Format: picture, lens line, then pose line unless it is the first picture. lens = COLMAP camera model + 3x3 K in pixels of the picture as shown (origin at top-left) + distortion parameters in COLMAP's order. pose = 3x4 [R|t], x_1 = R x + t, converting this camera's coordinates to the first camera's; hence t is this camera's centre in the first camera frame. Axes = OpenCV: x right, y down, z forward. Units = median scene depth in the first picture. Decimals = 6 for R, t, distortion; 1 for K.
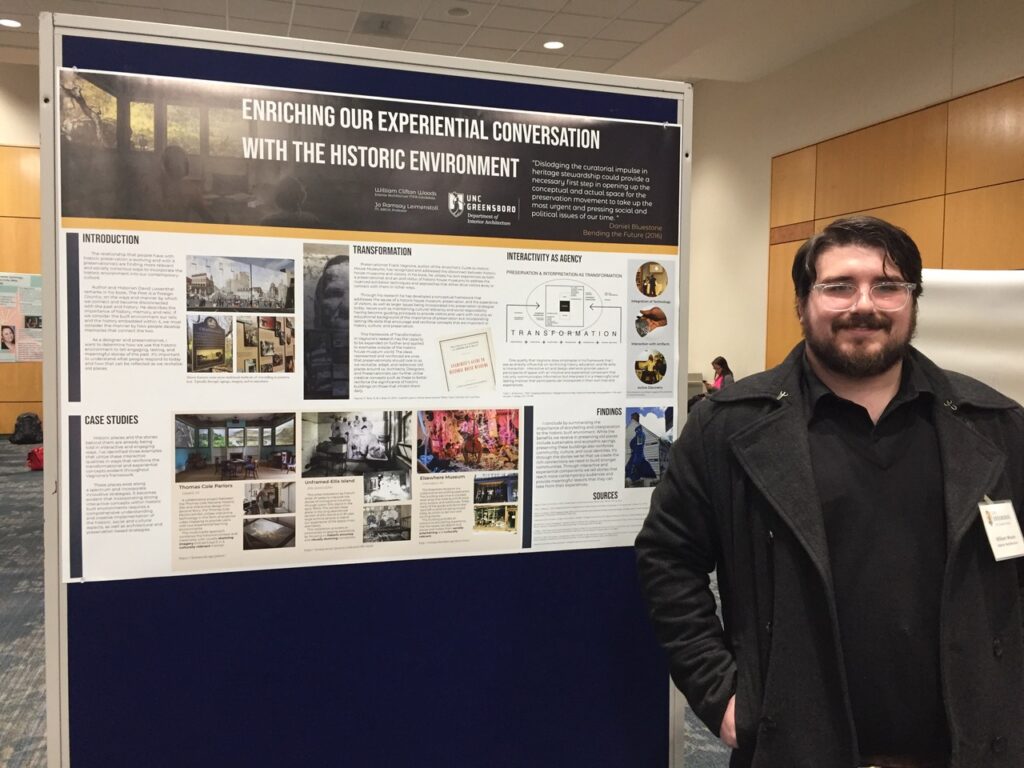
lens RADIAL K [[854.3, 0, 518.0], [0, 854.3, 382.1], [0, 0, 1]] dist [0.040812, -0.064721]
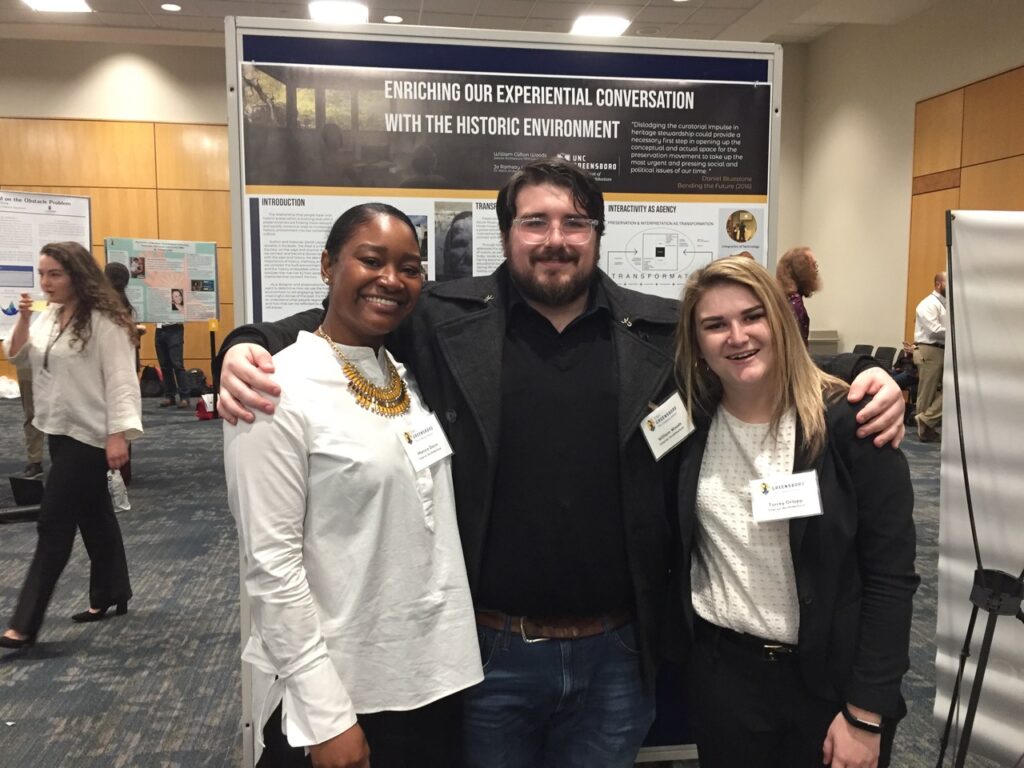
lens RADIAL K [[854.3, 0, 506.0], [0, 854.3, 385.6], [0, 0, 1]] dist [0.040812, -0.064721]
pose [[0.986180, 0.009066, -0.165429, 0.042929], [-0.001026, 0.998817, 0.048622, 0.032652], [0.165674, -0.047781, 0.985022, -0.154640]]
